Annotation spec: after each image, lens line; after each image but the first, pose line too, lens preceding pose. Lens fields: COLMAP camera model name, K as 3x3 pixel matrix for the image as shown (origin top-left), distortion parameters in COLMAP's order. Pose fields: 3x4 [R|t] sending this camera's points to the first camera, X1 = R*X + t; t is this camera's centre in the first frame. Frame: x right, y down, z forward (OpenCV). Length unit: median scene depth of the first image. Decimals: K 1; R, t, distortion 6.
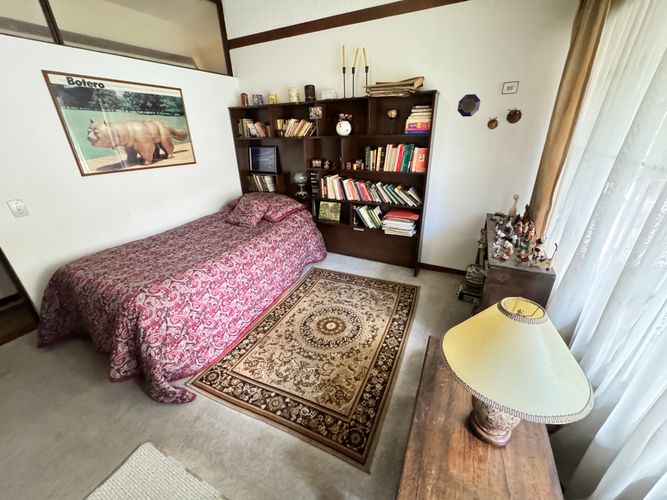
lens RADIAL K [[266.2, 0, 331.4], [0, 266.2, 249.1], [0, 0, 1]] dist [-0.002135, 0.000607]
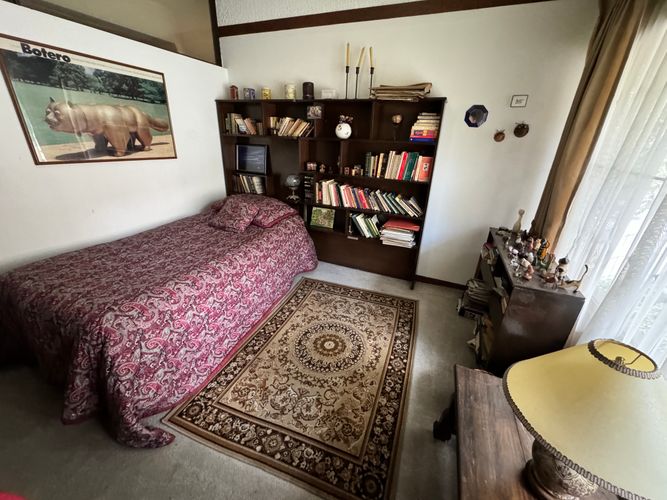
lens RADIAL K [[266.2, 0, 331.6], [0, 266.2, 249.2], [0, 0, 1]] dist [-0.002135, 0.000607]
pose [[0.995295, 0.029733, 0.092219, -0.077203], [-0.028128, 0.999430, -0.018656, -0.018890], [-0.092721, 0.015975, 0.995564, 0.081287]]
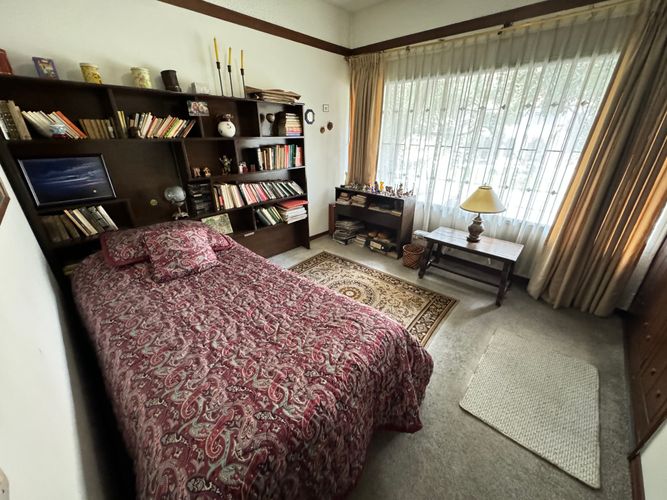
lens RADIAL K [[266.2, 0, 333.6], [0, 266.2, 250.5], [0, 0, 1]] dist [-0.002135, 0.000607]
pose [[0.273945, -0.368790, 0.888227, -0.906828], [0.383030, 0.888988, 0.250973, -0.191987], [-0.882180, 0.271465, 0.384792, 0.486479]]
